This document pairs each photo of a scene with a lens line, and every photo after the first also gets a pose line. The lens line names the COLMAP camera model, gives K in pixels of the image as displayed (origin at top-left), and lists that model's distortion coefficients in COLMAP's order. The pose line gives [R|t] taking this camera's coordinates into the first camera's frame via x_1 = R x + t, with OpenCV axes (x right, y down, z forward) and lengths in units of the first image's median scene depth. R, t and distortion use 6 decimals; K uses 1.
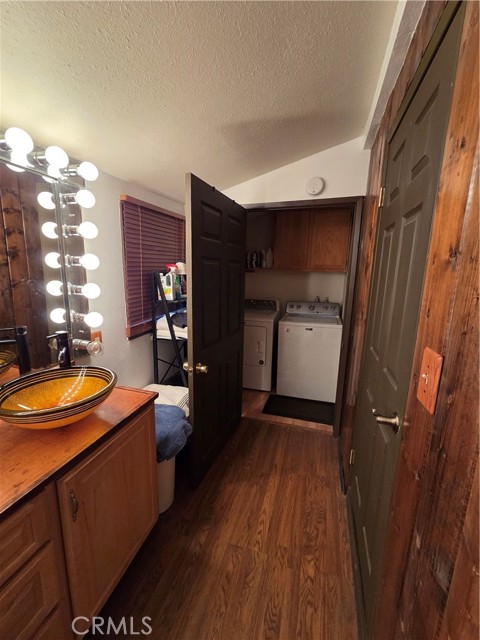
lens RADIAL K [[261.9, 0, 239.5], [0, 261.9, 319.6], [0, 0, 1]] dist [-0.004334, -0.000134]
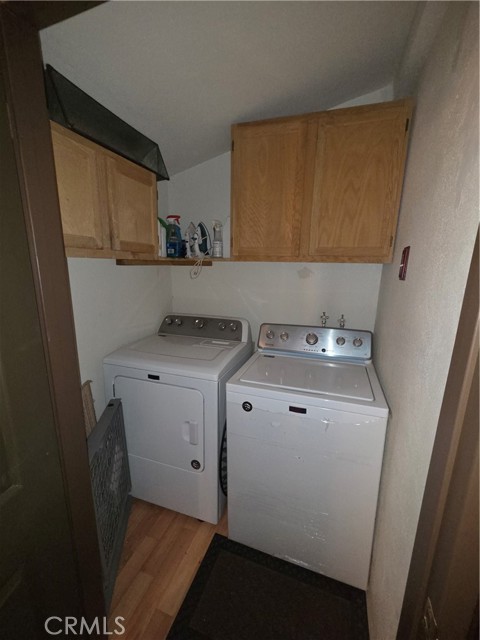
lens RADIAL K [[261.9, 0, 240.8], [0, 261.9, 320.3], [0, 0, 1]] dist [-0.004334, -0.000134]
pose [[0.999429, 0.005641, -0.033309, 0.170471], [-0.005161, 0.999882, 0.014471, -0.088433], [0.033387, -0.014291, 0.999340, 0.541953]]
